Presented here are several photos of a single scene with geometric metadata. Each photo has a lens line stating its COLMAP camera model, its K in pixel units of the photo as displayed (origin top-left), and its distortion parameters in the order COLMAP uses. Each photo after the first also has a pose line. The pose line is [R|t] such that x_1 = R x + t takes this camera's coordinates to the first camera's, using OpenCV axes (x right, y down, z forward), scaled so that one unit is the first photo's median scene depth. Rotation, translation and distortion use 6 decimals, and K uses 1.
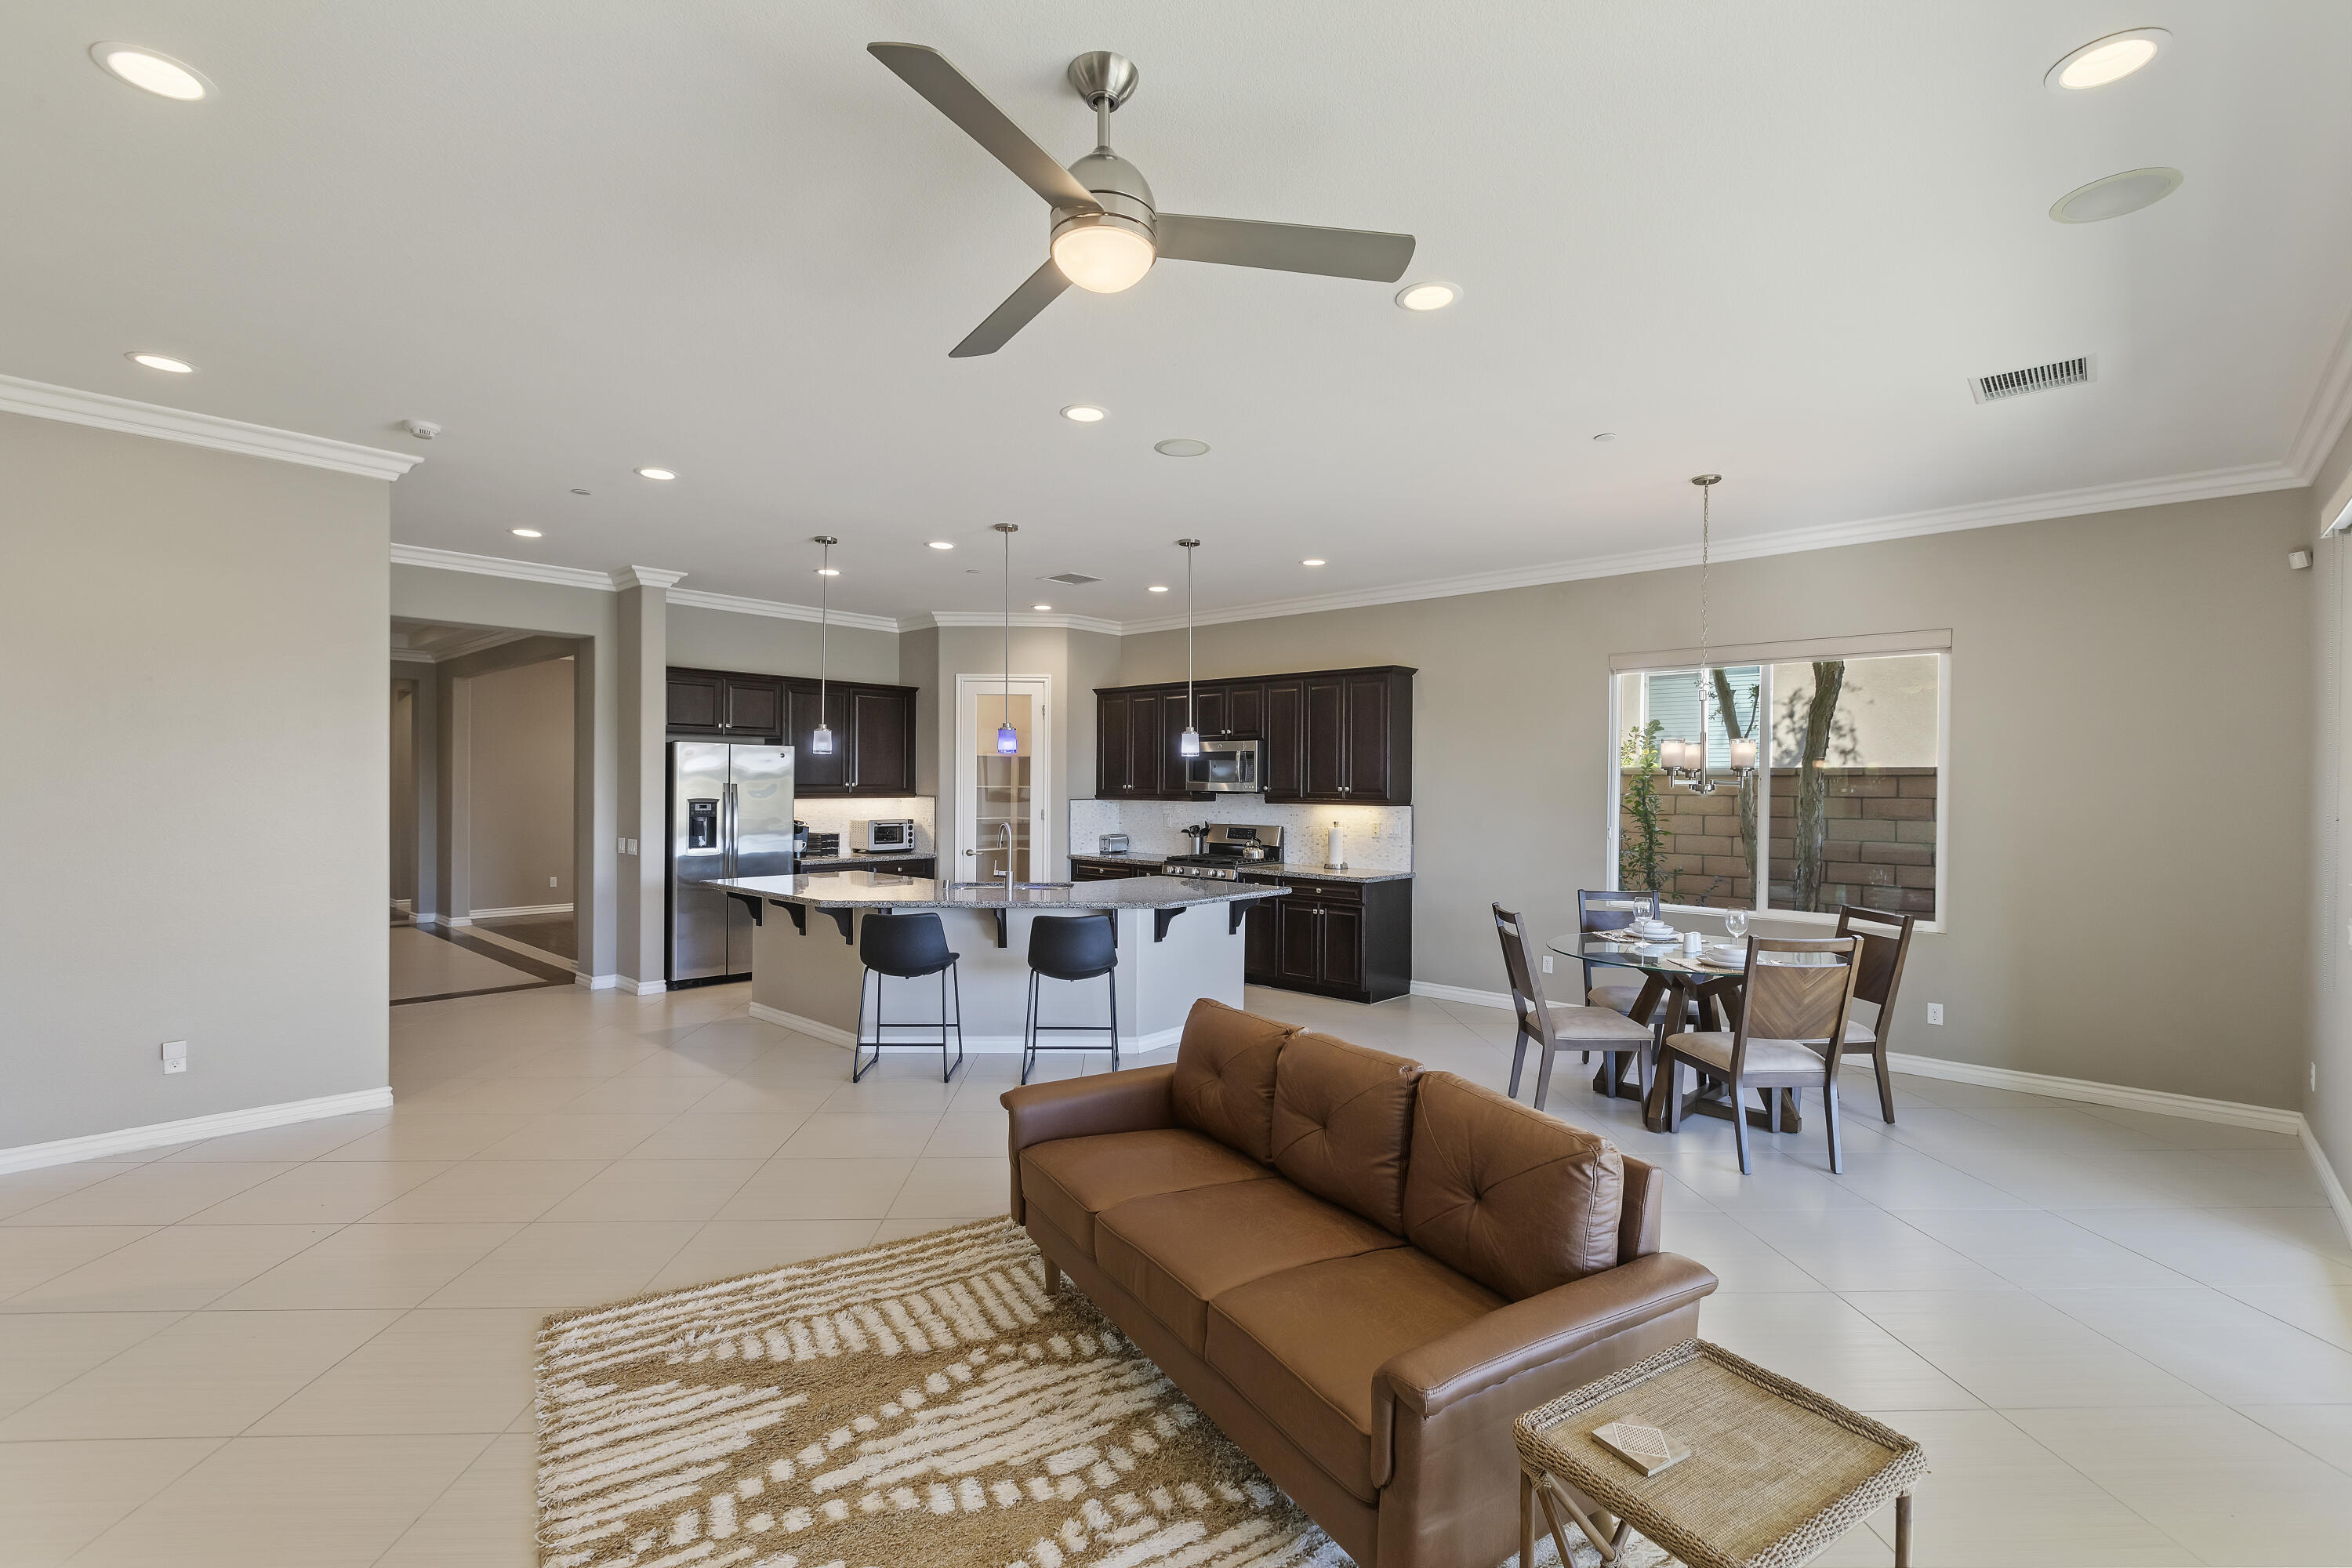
lens RADIAL K [[1053.2, 0, 1176.0], [0, 1053.2, 784.0], [0, 0, 1]] dist [0.001597, 0.000075]
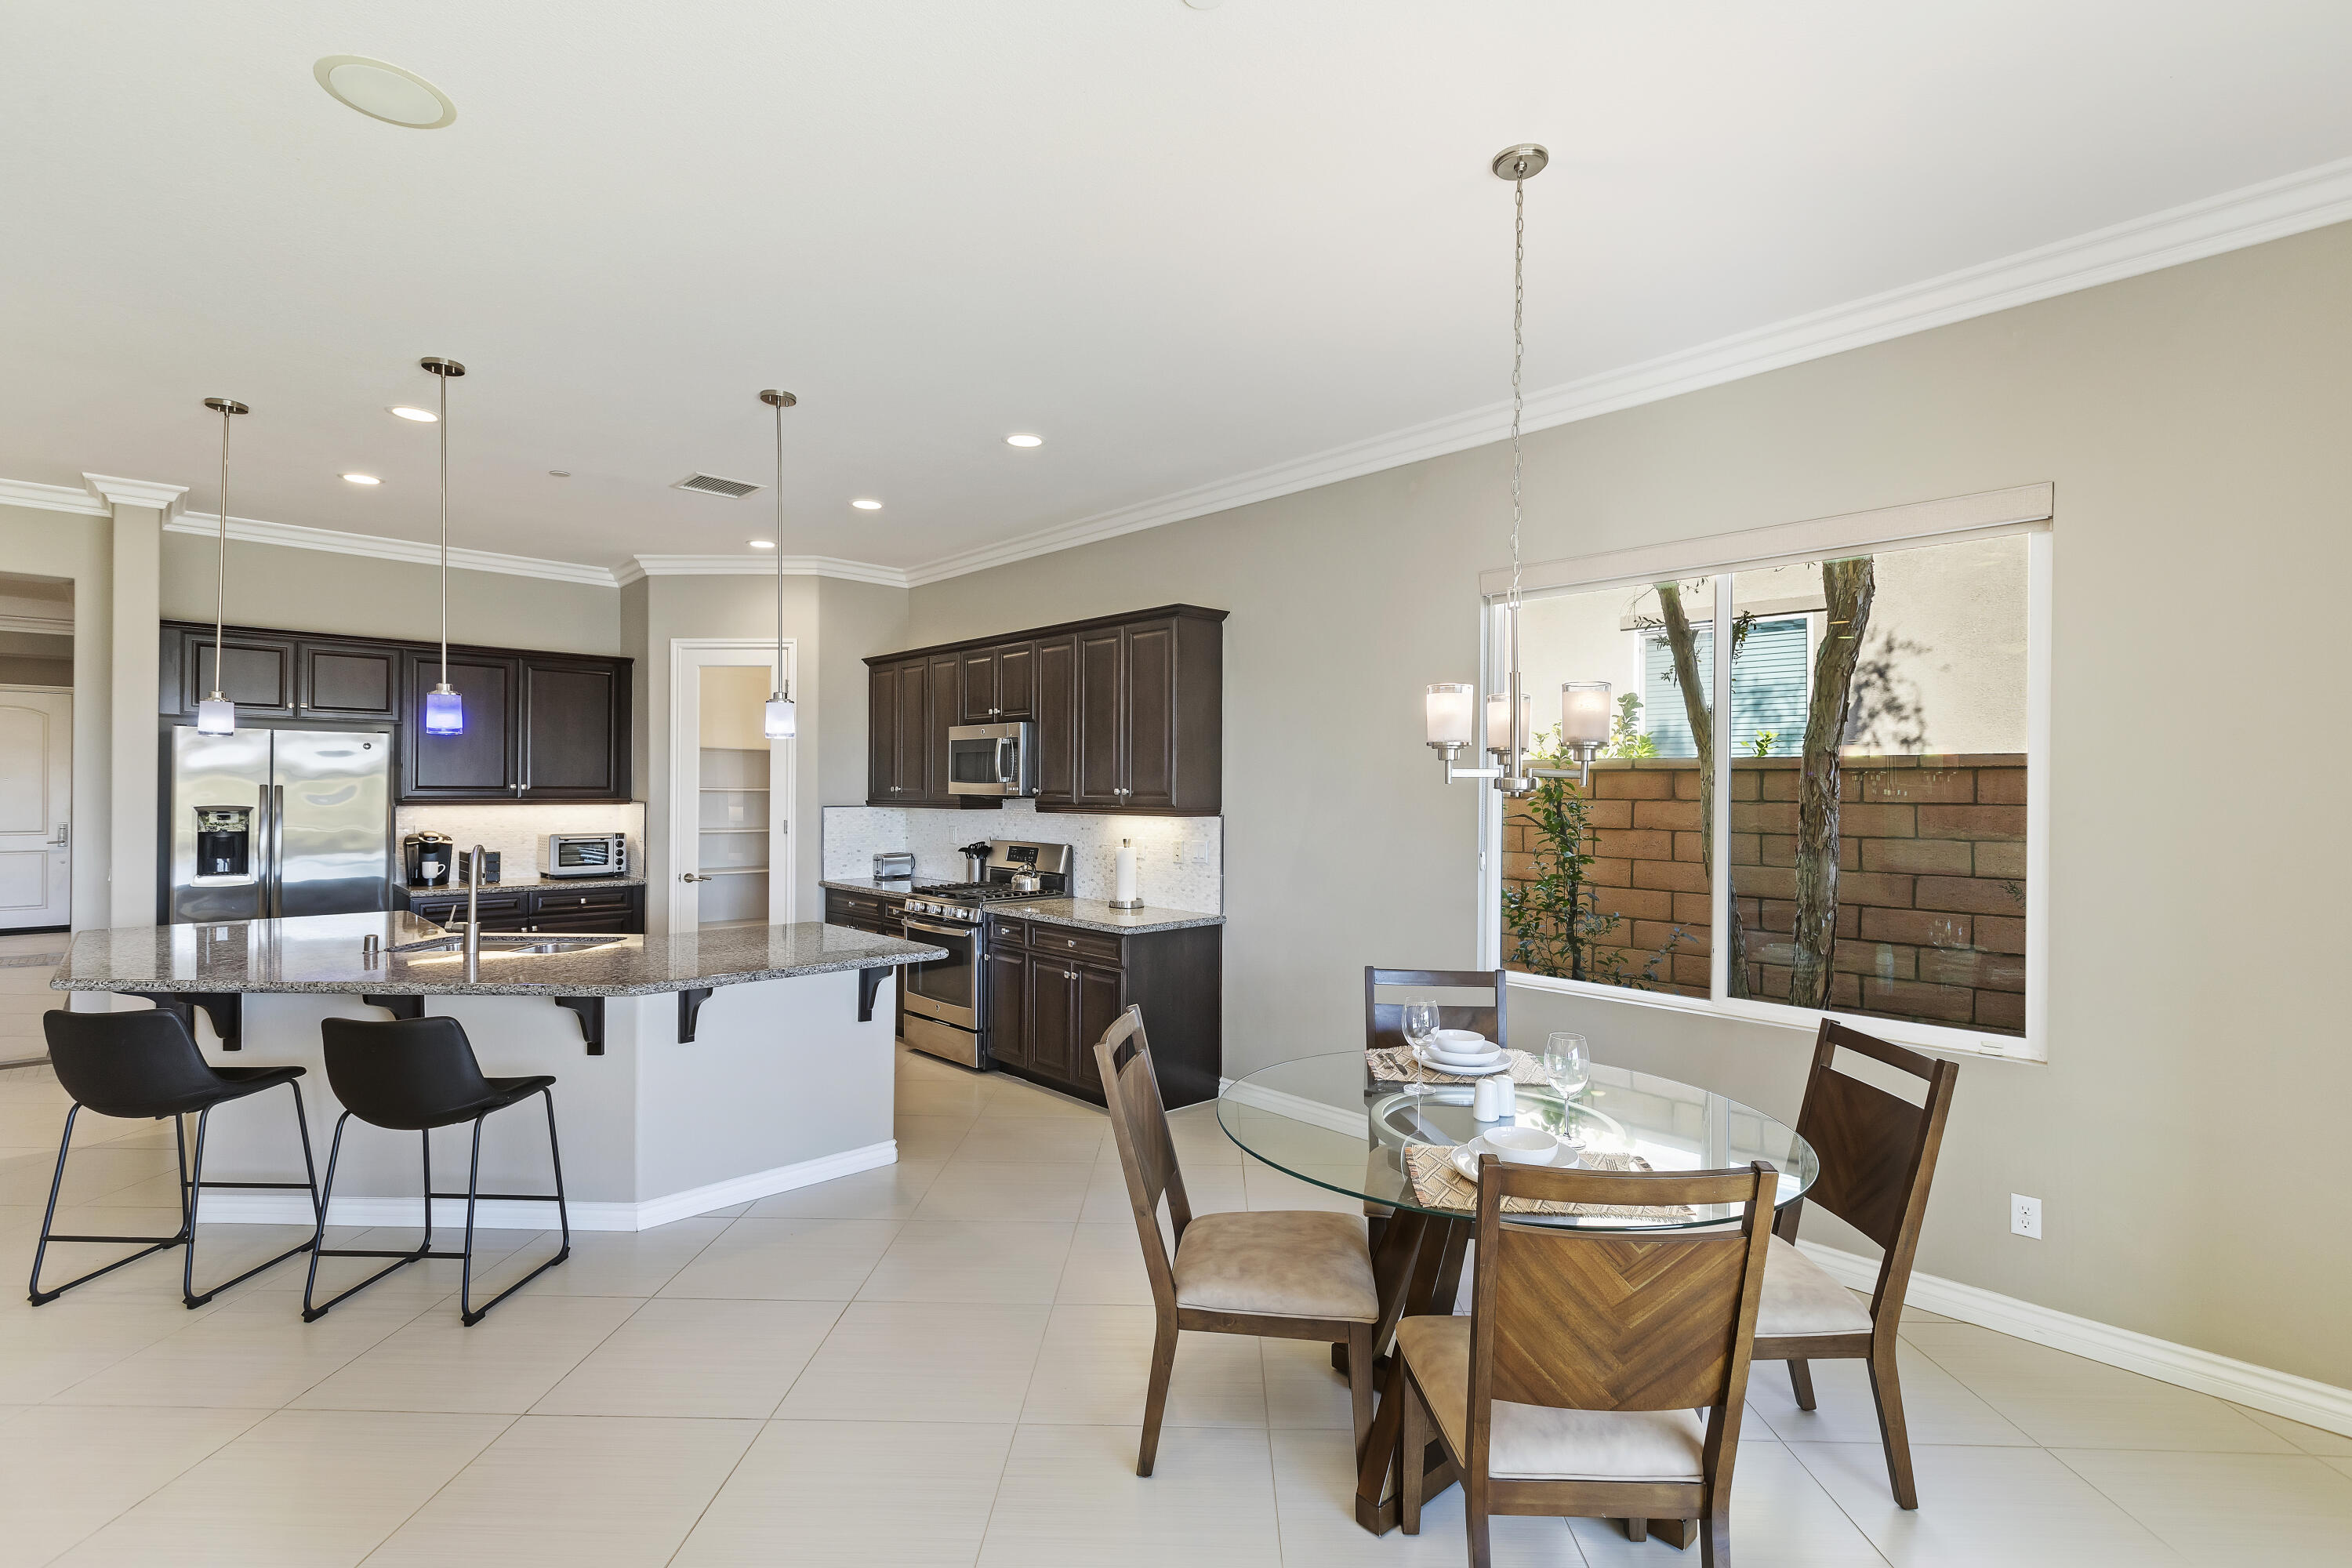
lens RADIAL K [[1067.1, 0, 1193.8], [0, 1067.1, 791.4], [0, 0, 1]] dist [-0.005555, -0.000085]
pose [[0.998362, -0.001035, -0.057209, 0.235468], [0.001095, 0.999999, 0.001009, 0.003878], [0.057207, -0.001070, 0.998362, 0.306712]]
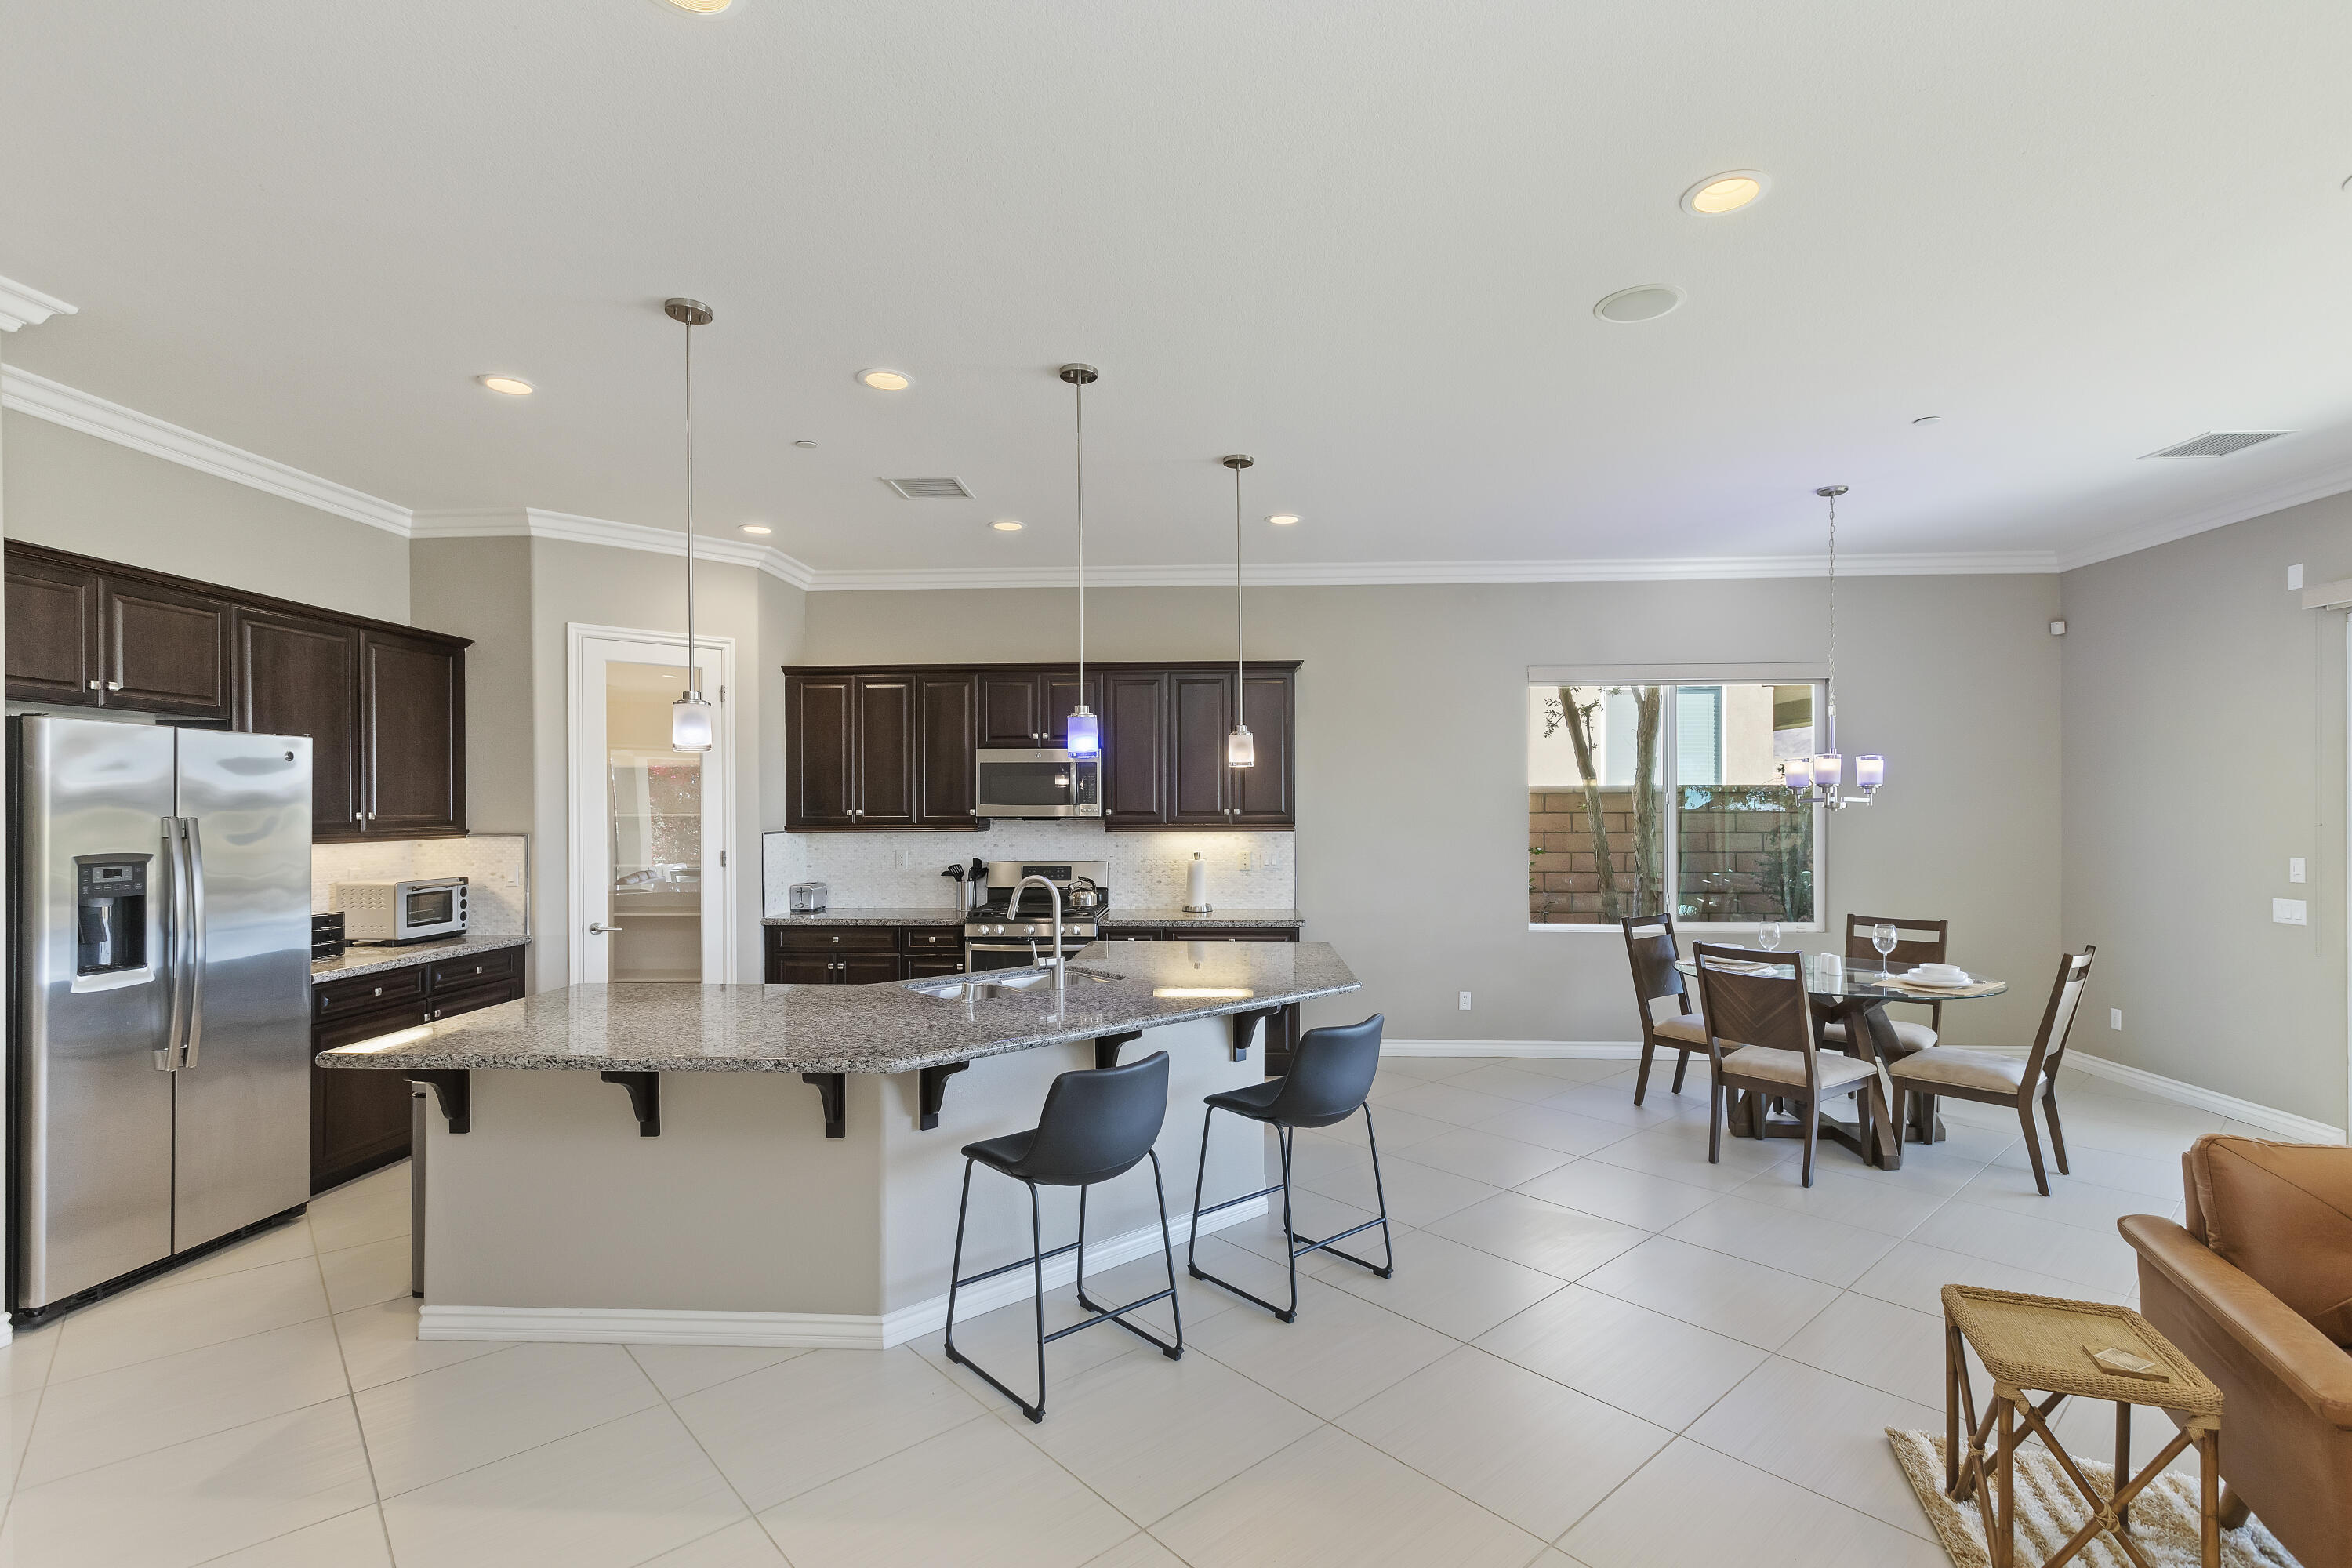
lens RADIAL K [[1061.6, 0, 1162.3], [0, 1061.6, 806.2], [0, 0, 1]] dist [0.003242, -0.000100]
pose [[0.775259, -0.009665, 0.631570, -0.374271], [0.009473, 0.999948, 0.003674, -0.002927], [-0.631572, 0.003134, 0.775311, 0.390499]]
